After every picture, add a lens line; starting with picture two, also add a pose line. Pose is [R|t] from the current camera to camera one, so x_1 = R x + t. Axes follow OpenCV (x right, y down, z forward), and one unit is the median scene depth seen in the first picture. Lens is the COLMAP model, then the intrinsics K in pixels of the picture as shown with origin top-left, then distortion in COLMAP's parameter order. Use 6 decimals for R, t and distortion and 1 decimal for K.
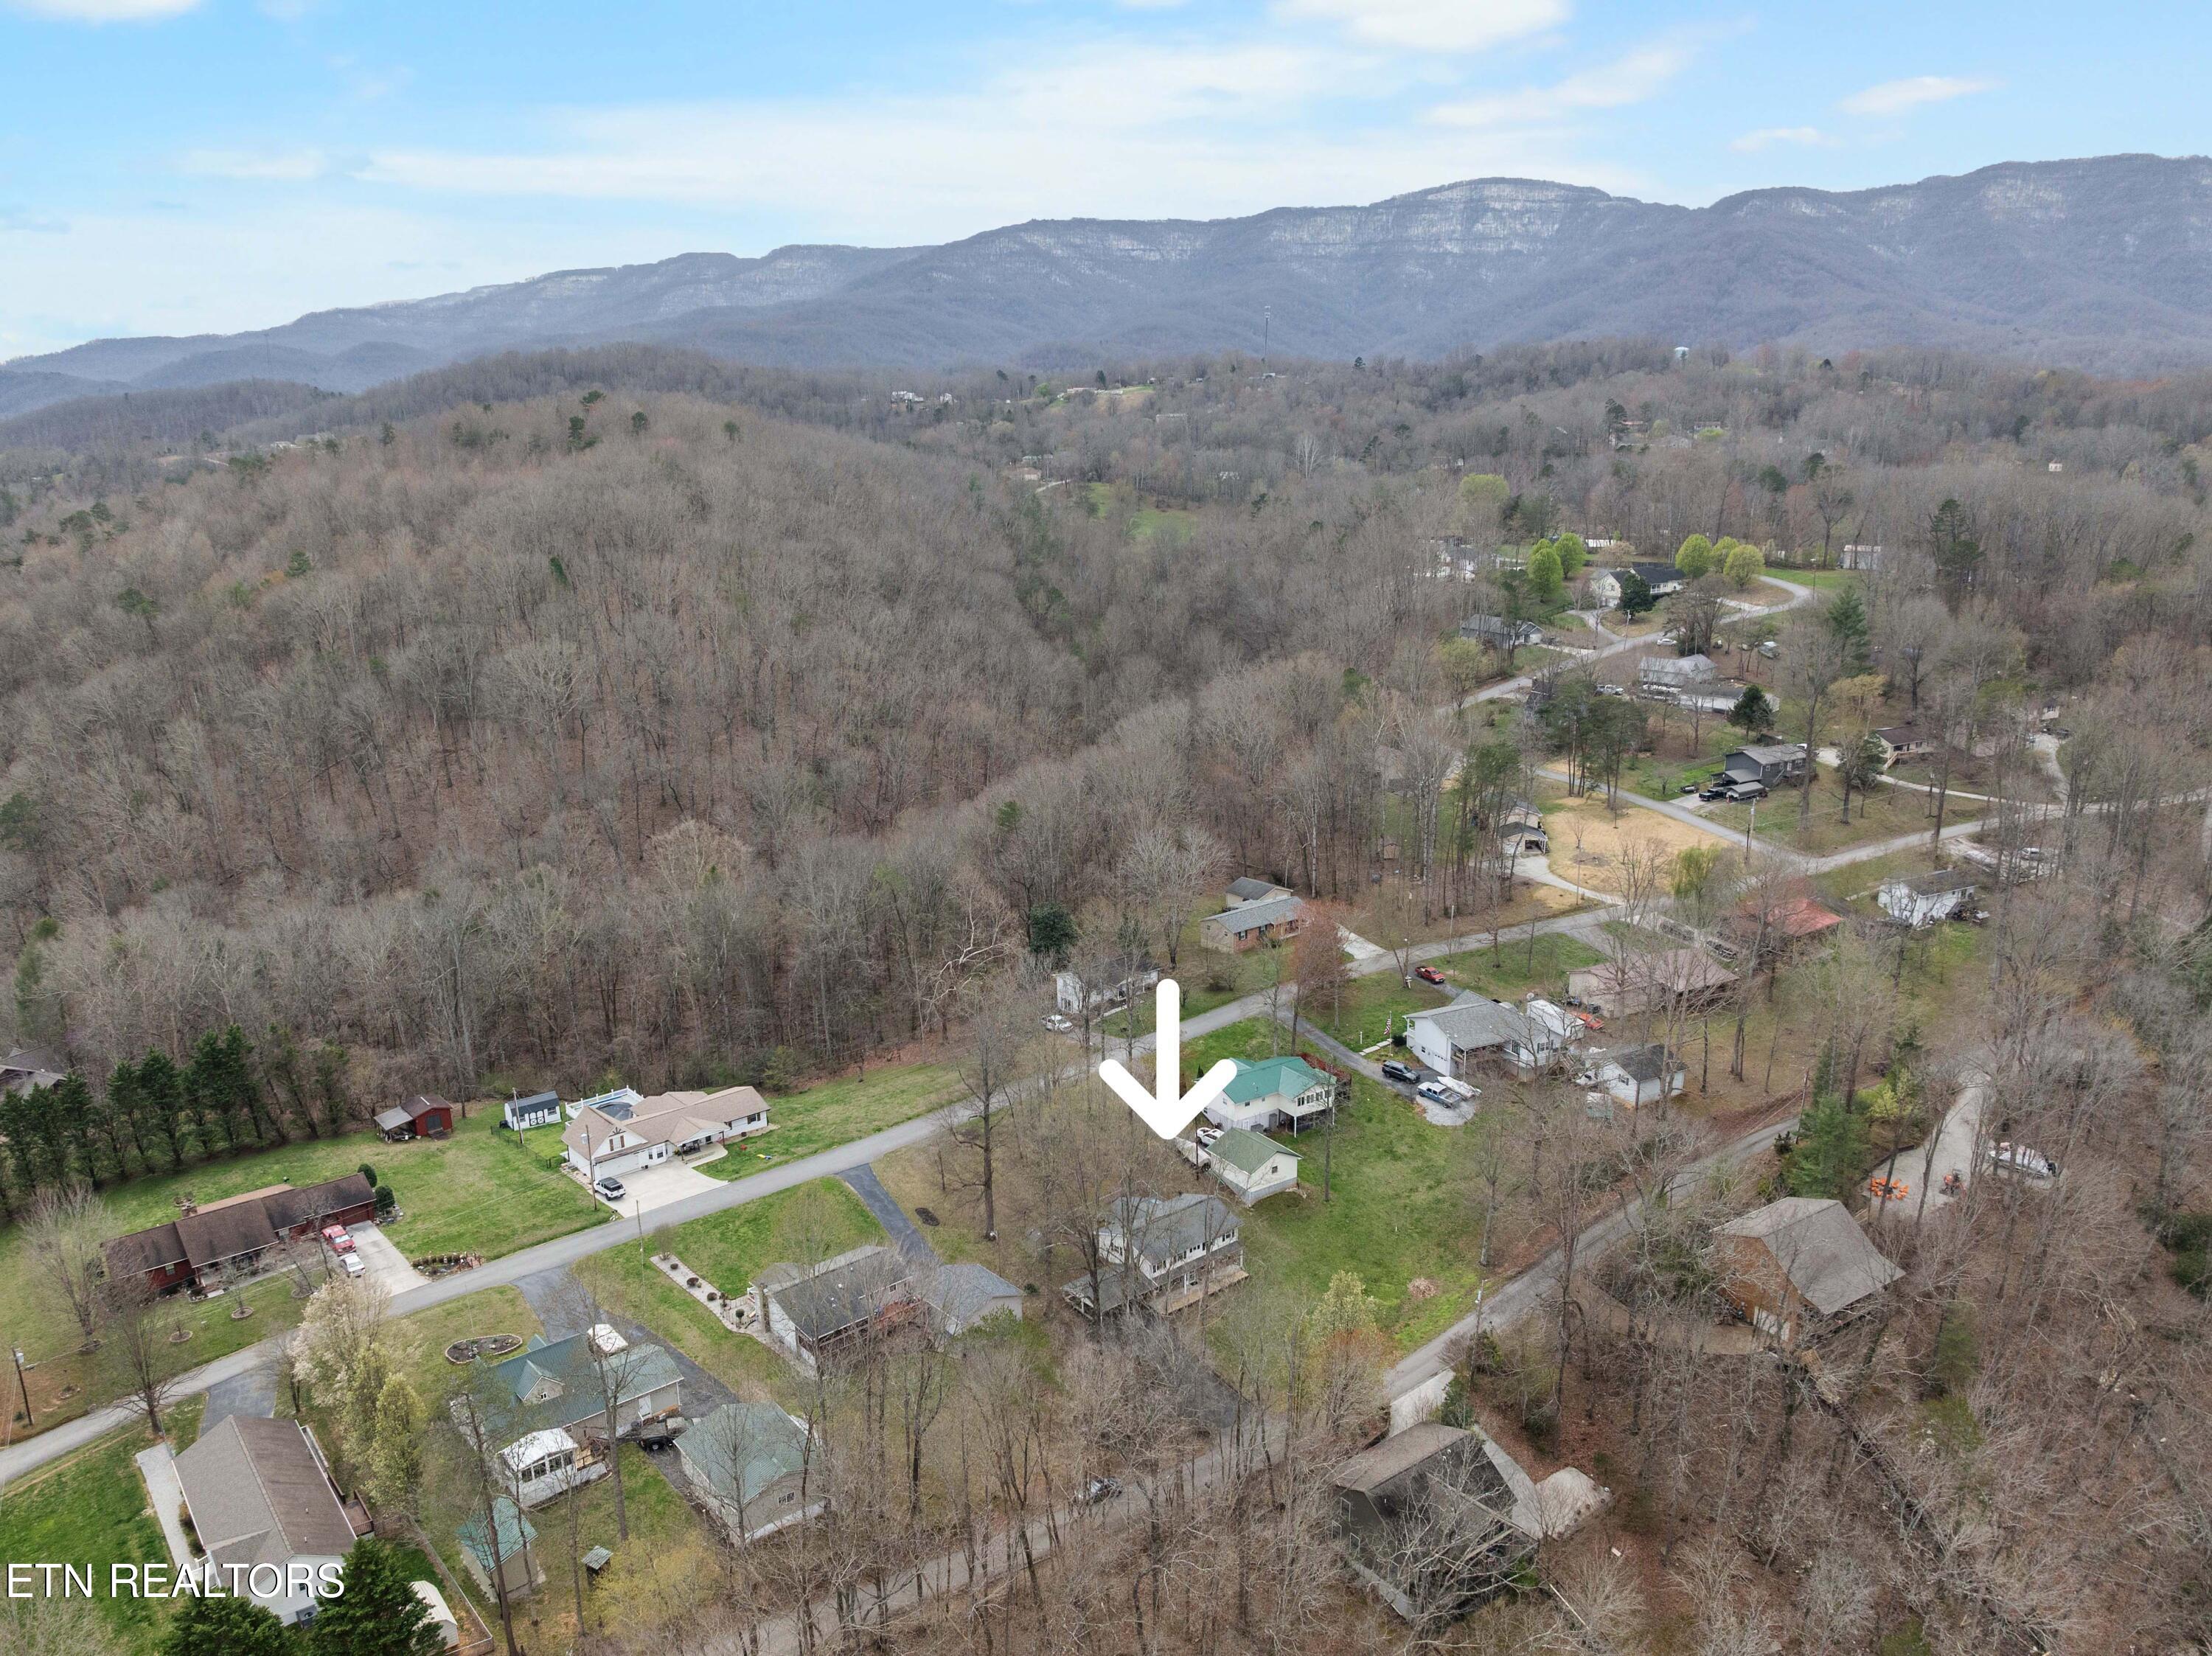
lens RADIAL K [[1720.5, 0, 1095.6], [0, 1720.5, 834.5], [0, 0, 1]] dist [-0.042549, 0.007350]
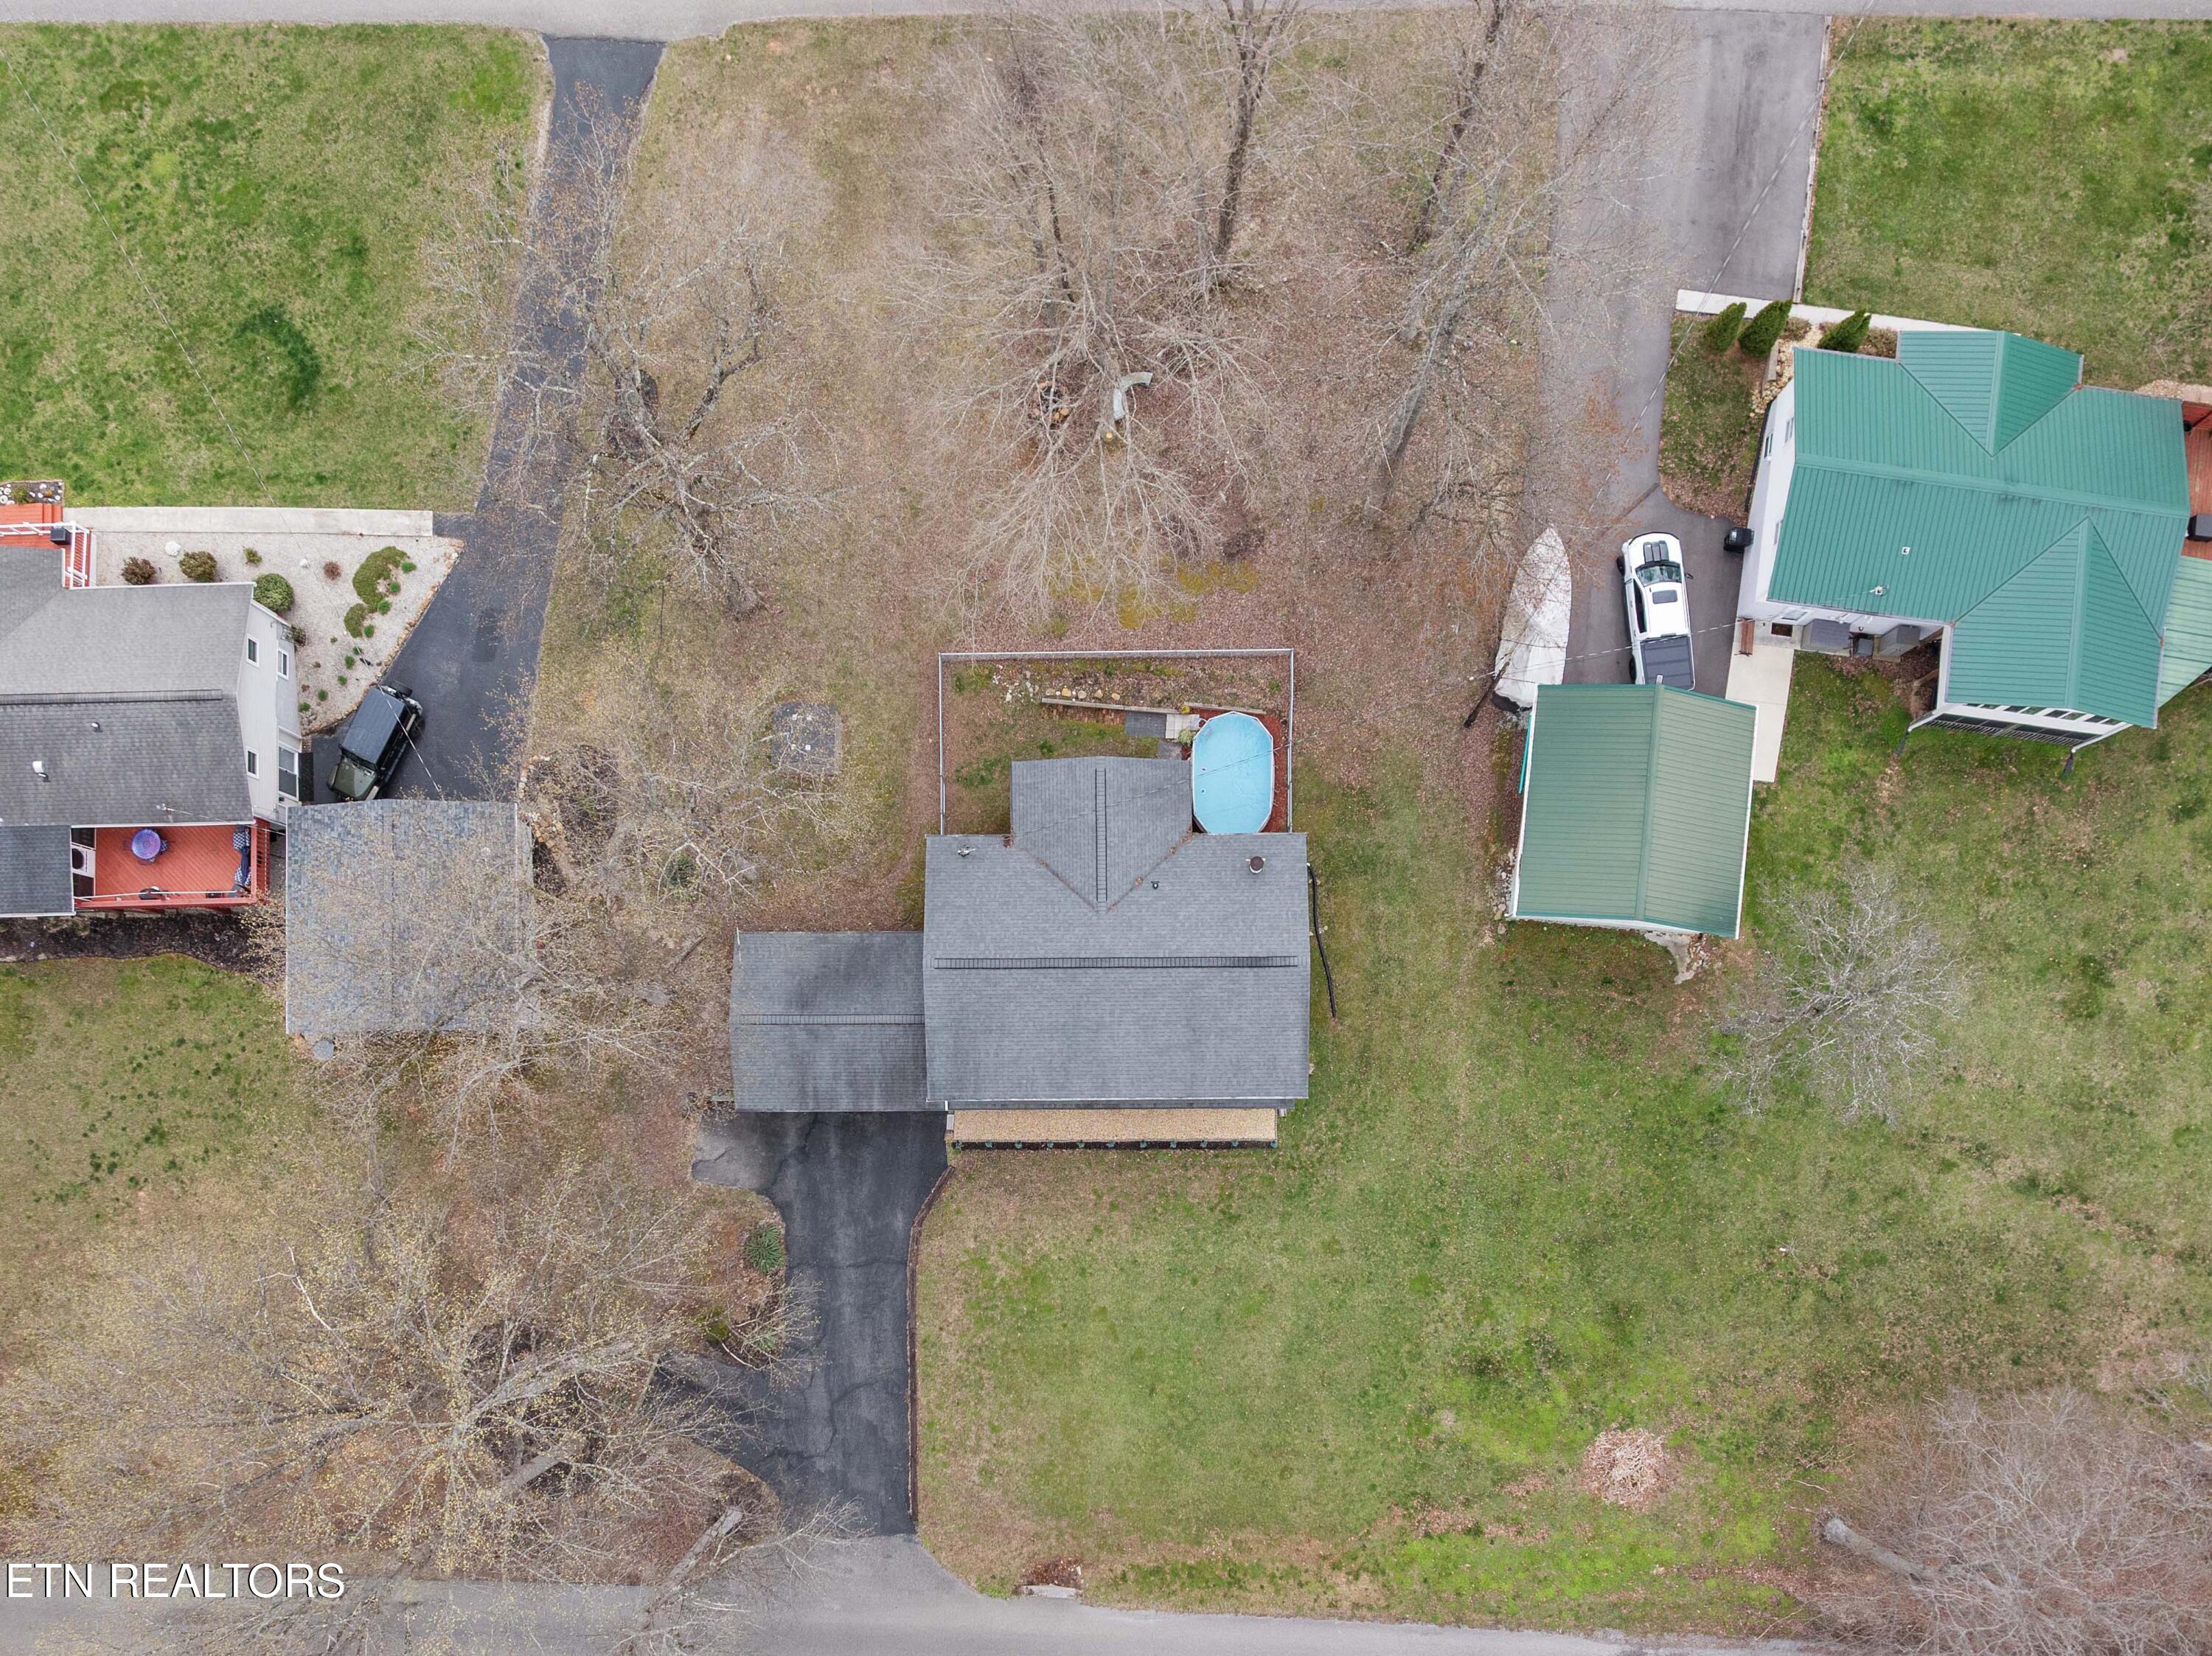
lens RADIAL K [[2076.3, 0, 1110.0], [0, 2076.3, 1102.9], [0, 0, 1]] dist [-0.038853, 0.000000]
pose [[0.762679, 0.646703, -0.009795, 0.057572], [-0.166658, 0.211134, 0.963145, -0.140207], [0.624937, -0.732938, 0.268806, 0.798741]]
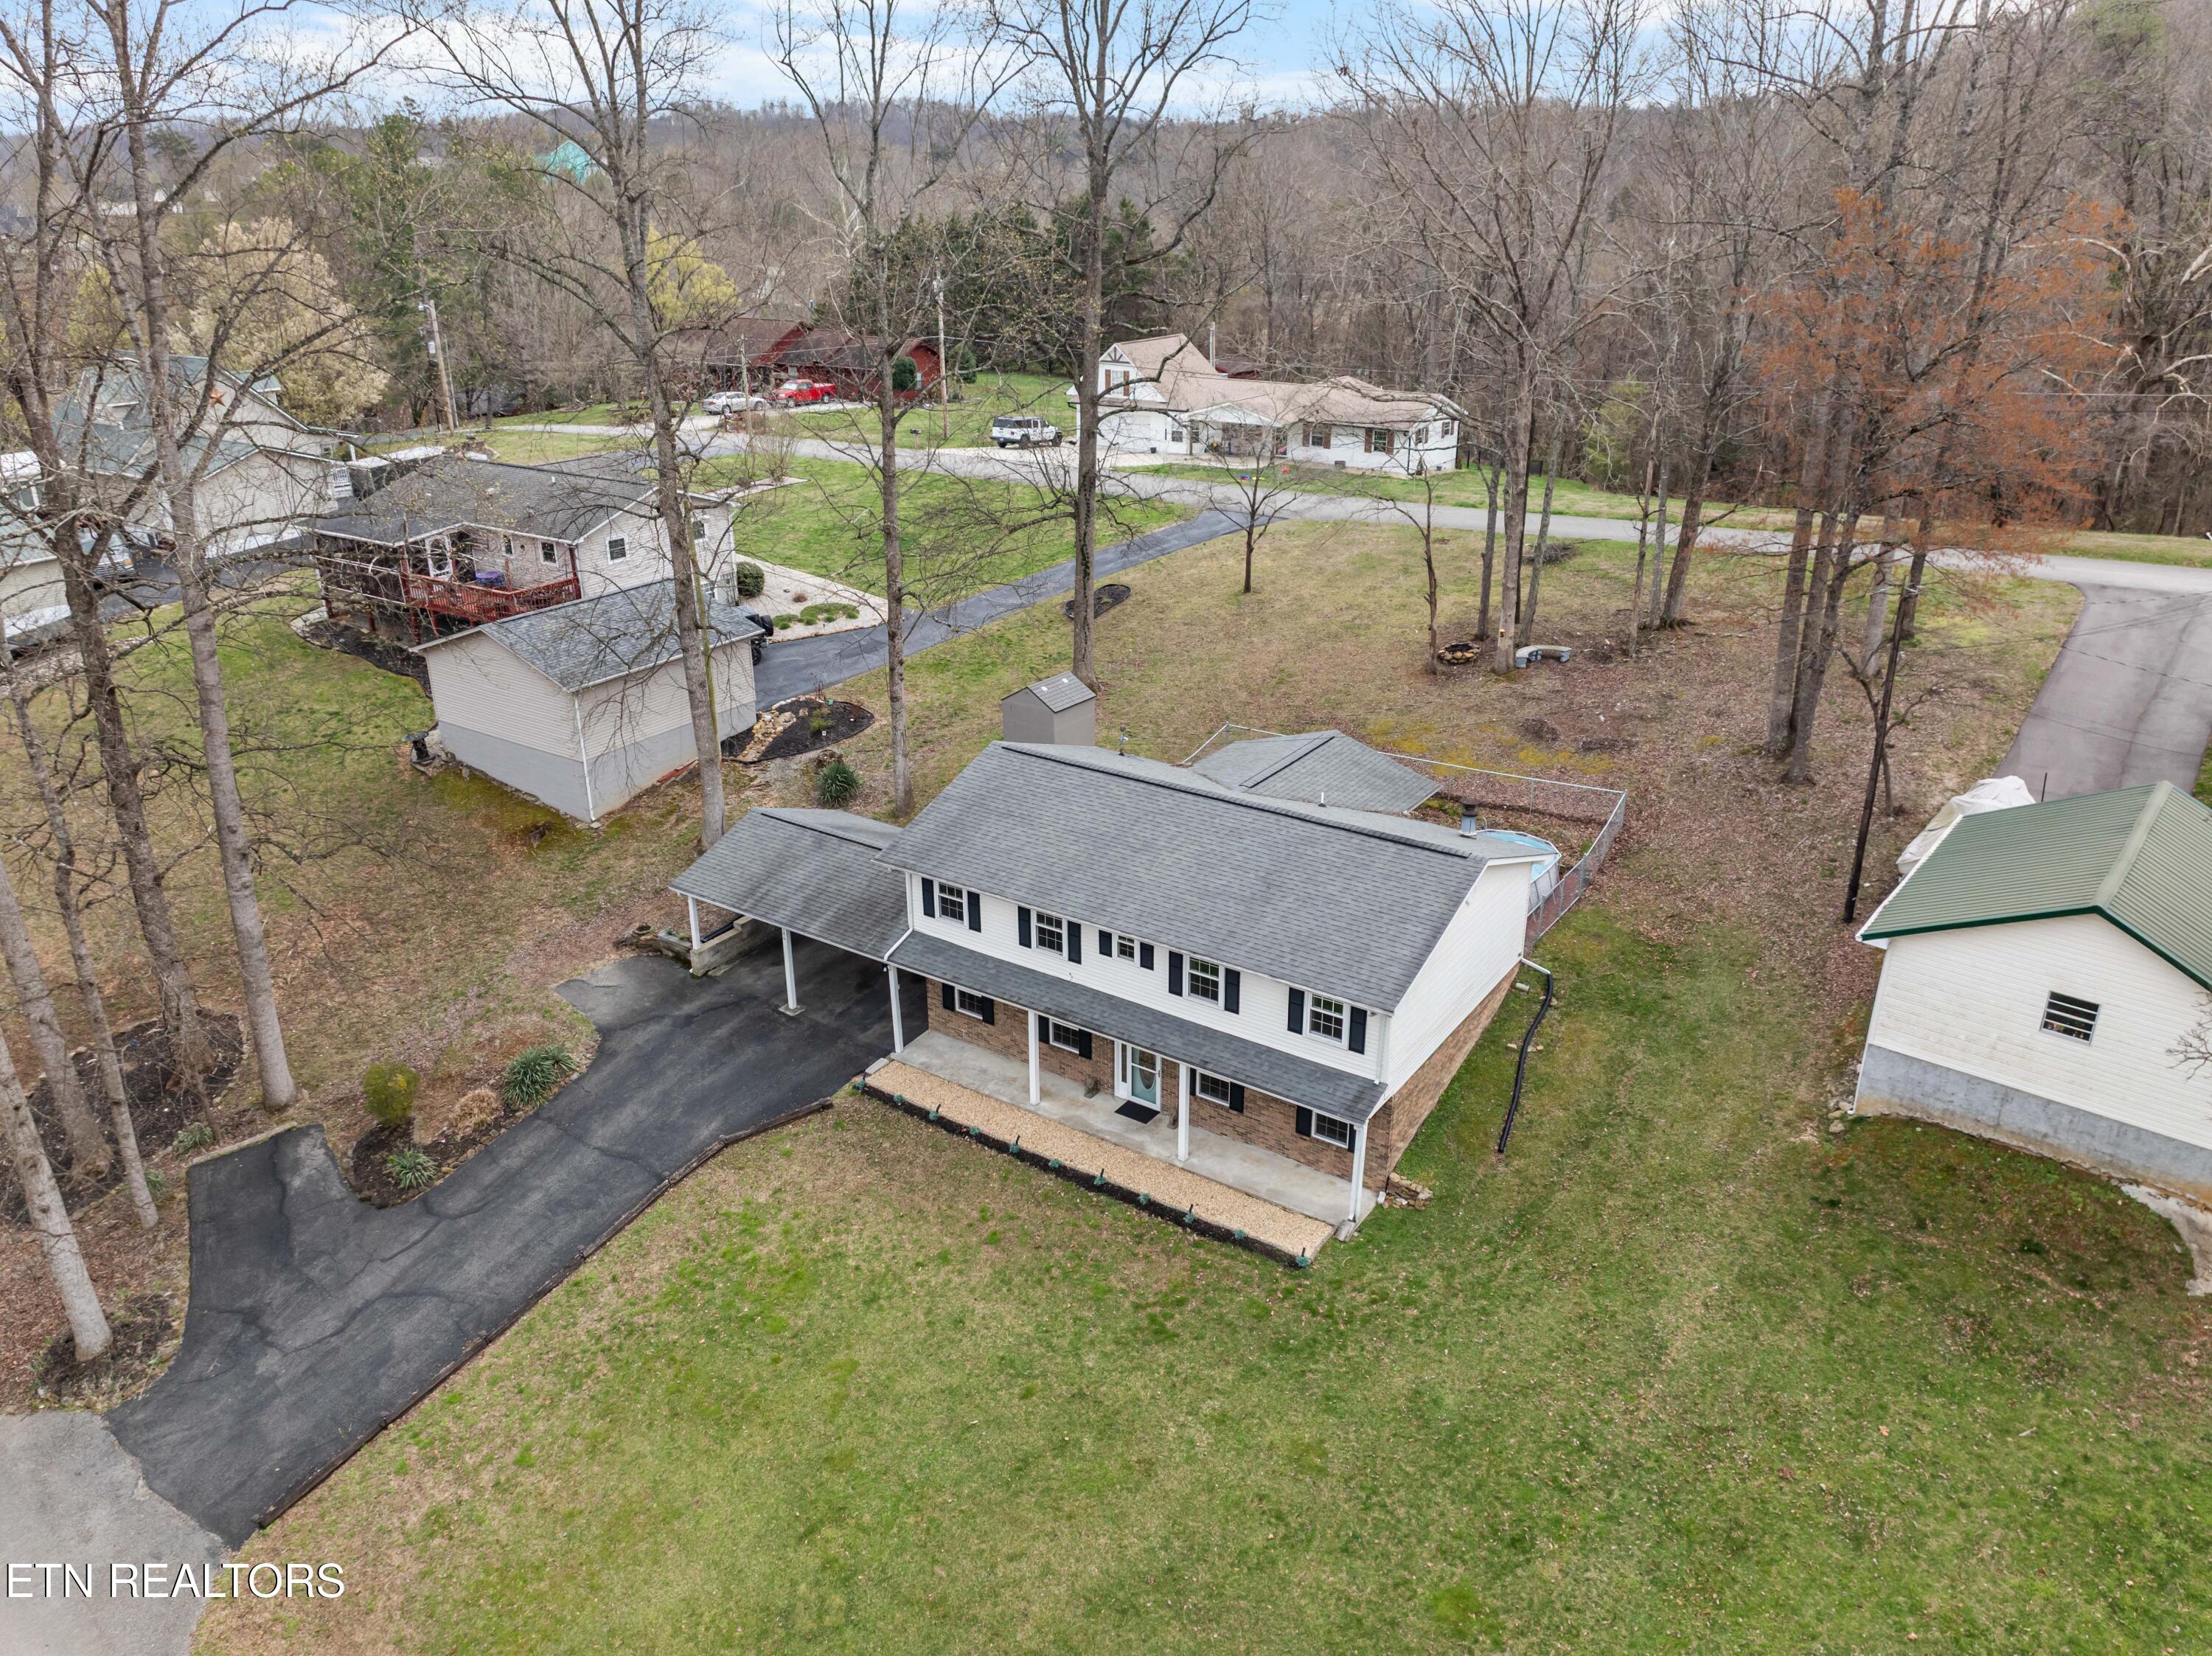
lens RADIAL K [[1567.8, 0, 1107.8], [0, 1567.8, 817.5], [0, 0, 1]] dist [-0.044366, 0.004838]
pose [[0.258723, 0.373966, -0.890624, 0.201582], [-0.244379, 0.917363, 0.314203, 0.150080], [0.934527, 0.136359, 0.328732, 0.842050]]
